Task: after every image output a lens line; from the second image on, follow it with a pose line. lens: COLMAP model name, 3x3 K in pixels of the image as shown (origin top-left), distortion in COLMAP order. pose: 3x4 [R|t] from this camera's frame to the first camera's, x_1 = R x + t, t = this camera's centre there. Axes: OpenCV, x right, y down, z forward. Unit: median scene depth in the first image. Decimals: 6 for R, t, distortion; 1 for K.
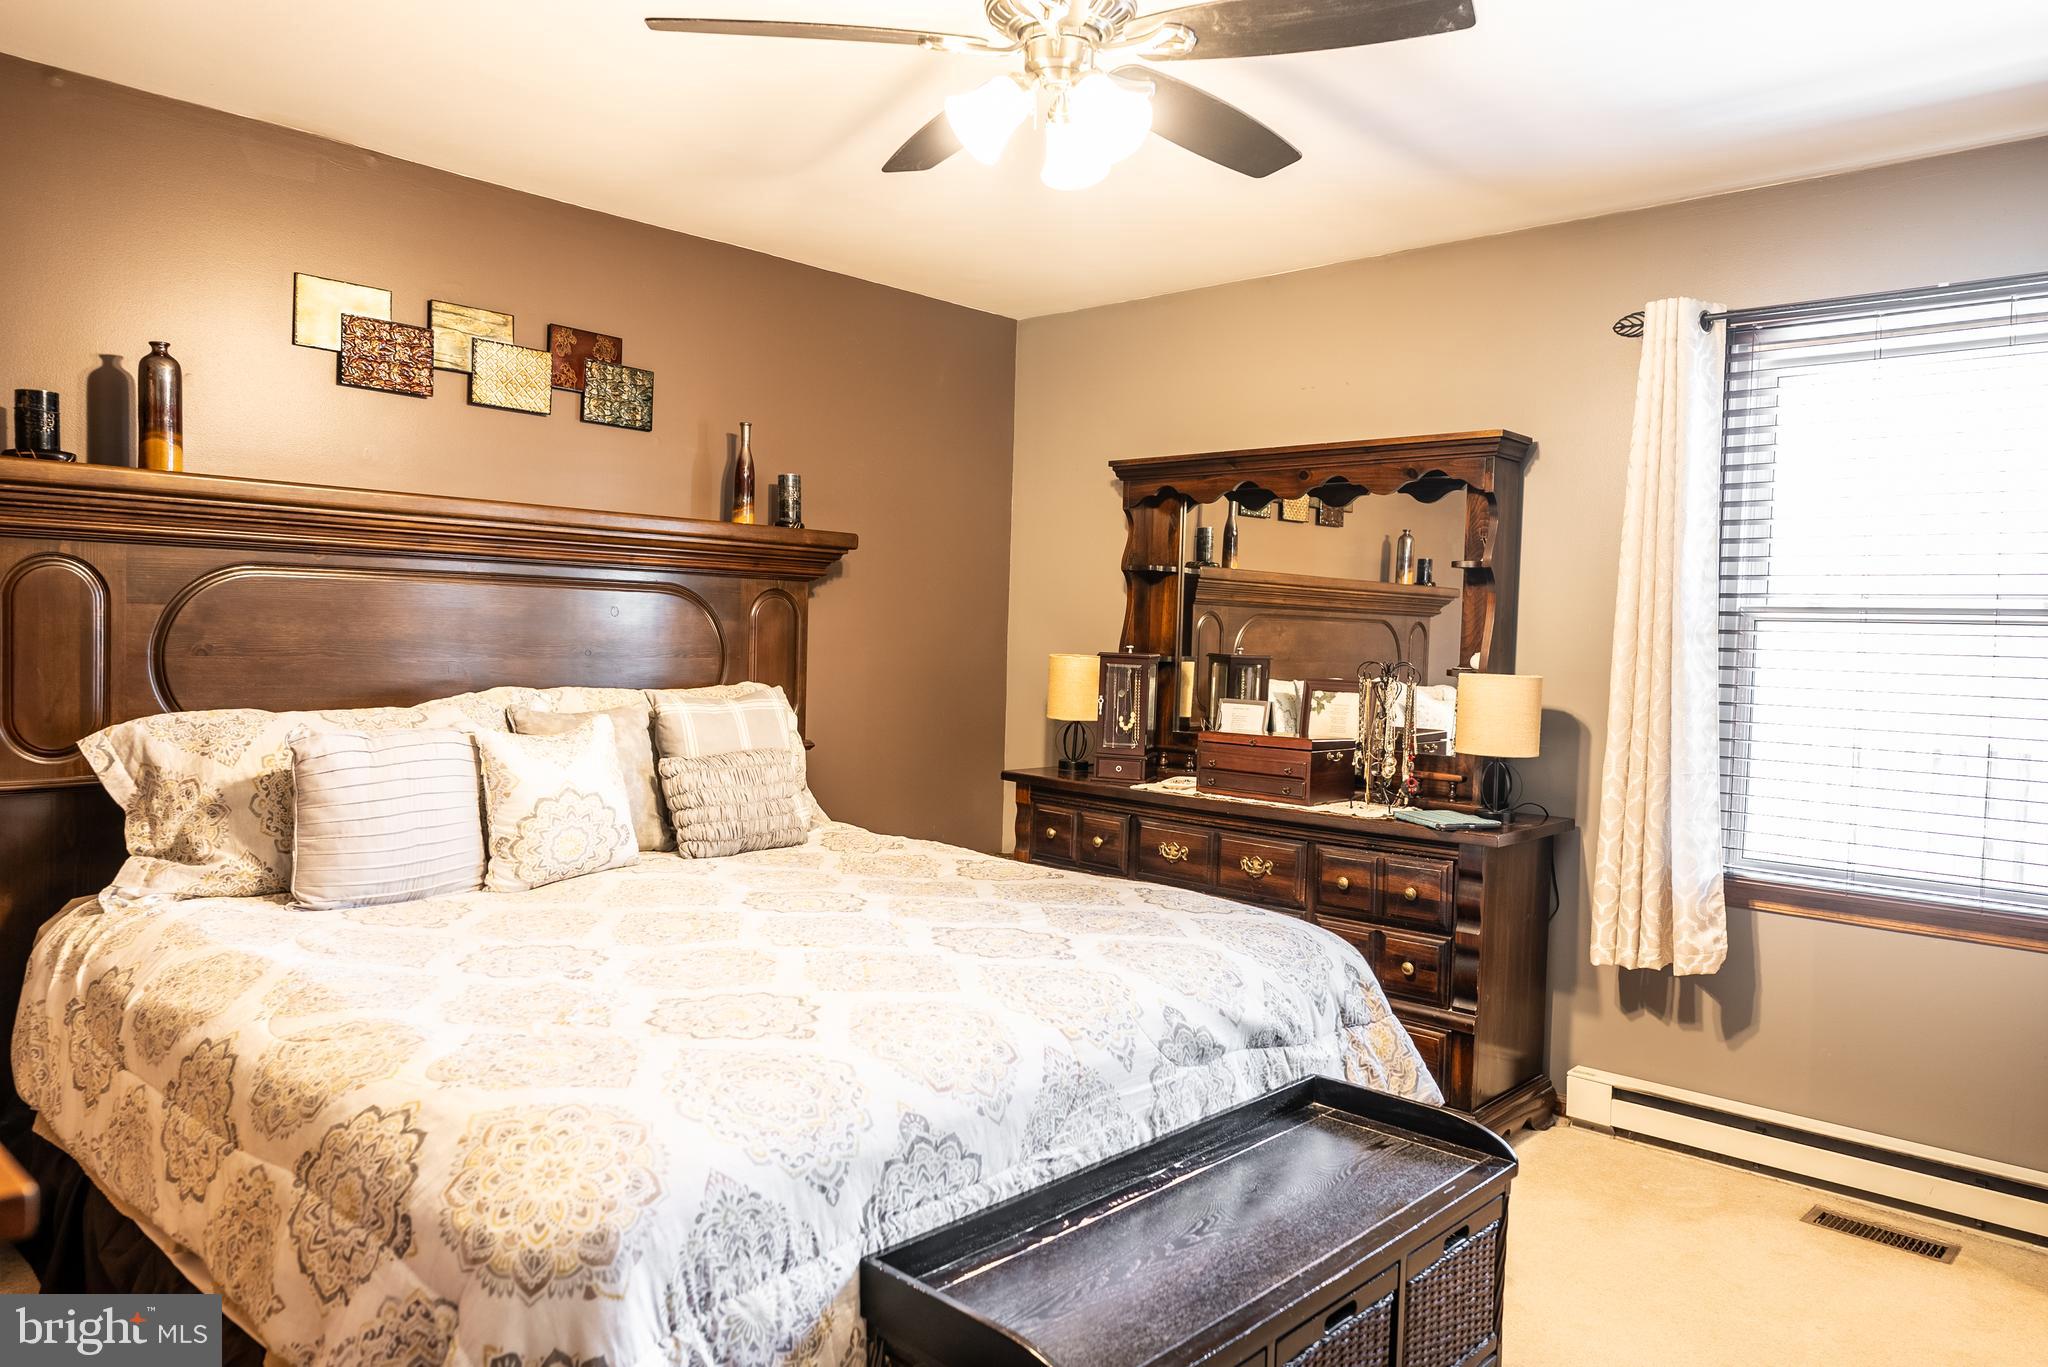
lens RADIAL K [[1370.0, 0, 1031.7], [0, 1370.0, 680.5], [0, 0, 1]] dist [-0.000222, -0.001772]
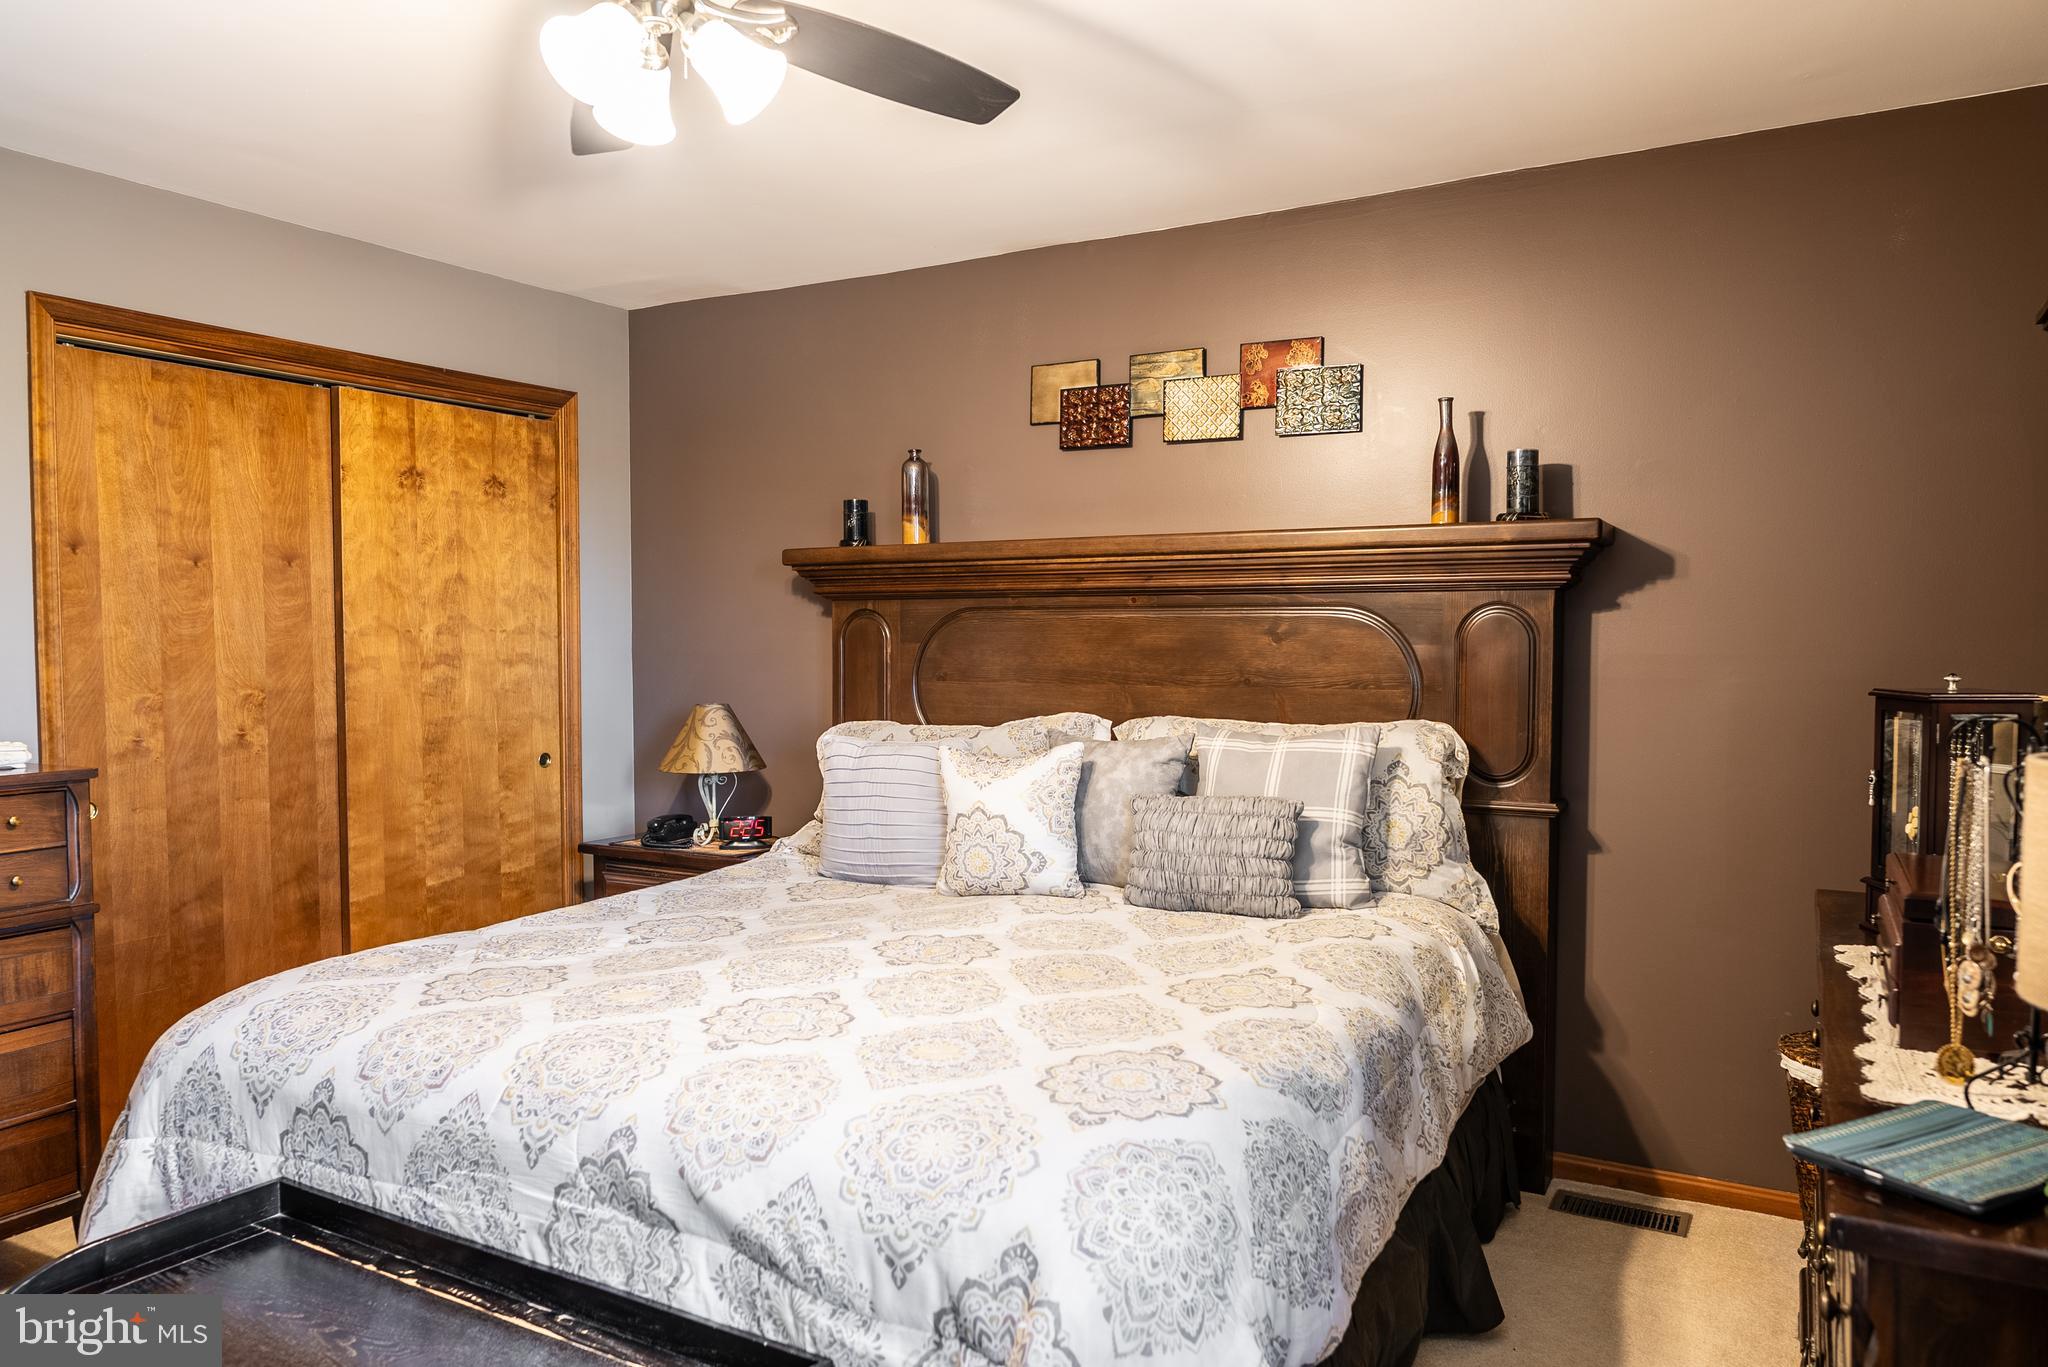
lens RADIAL K [[1370.0, 0, 1028.2], [0, 1370.0, 689.9], [0, 0, 1]] dist [-0.000222, -0.001772]
pose [[0.228724, 0.009216, -0.973448, 0.883646], [-0.032042, 0.999485, 0.001934, -0.019326], [0.972964, 0.030749, 0.228902, 1.005845]]
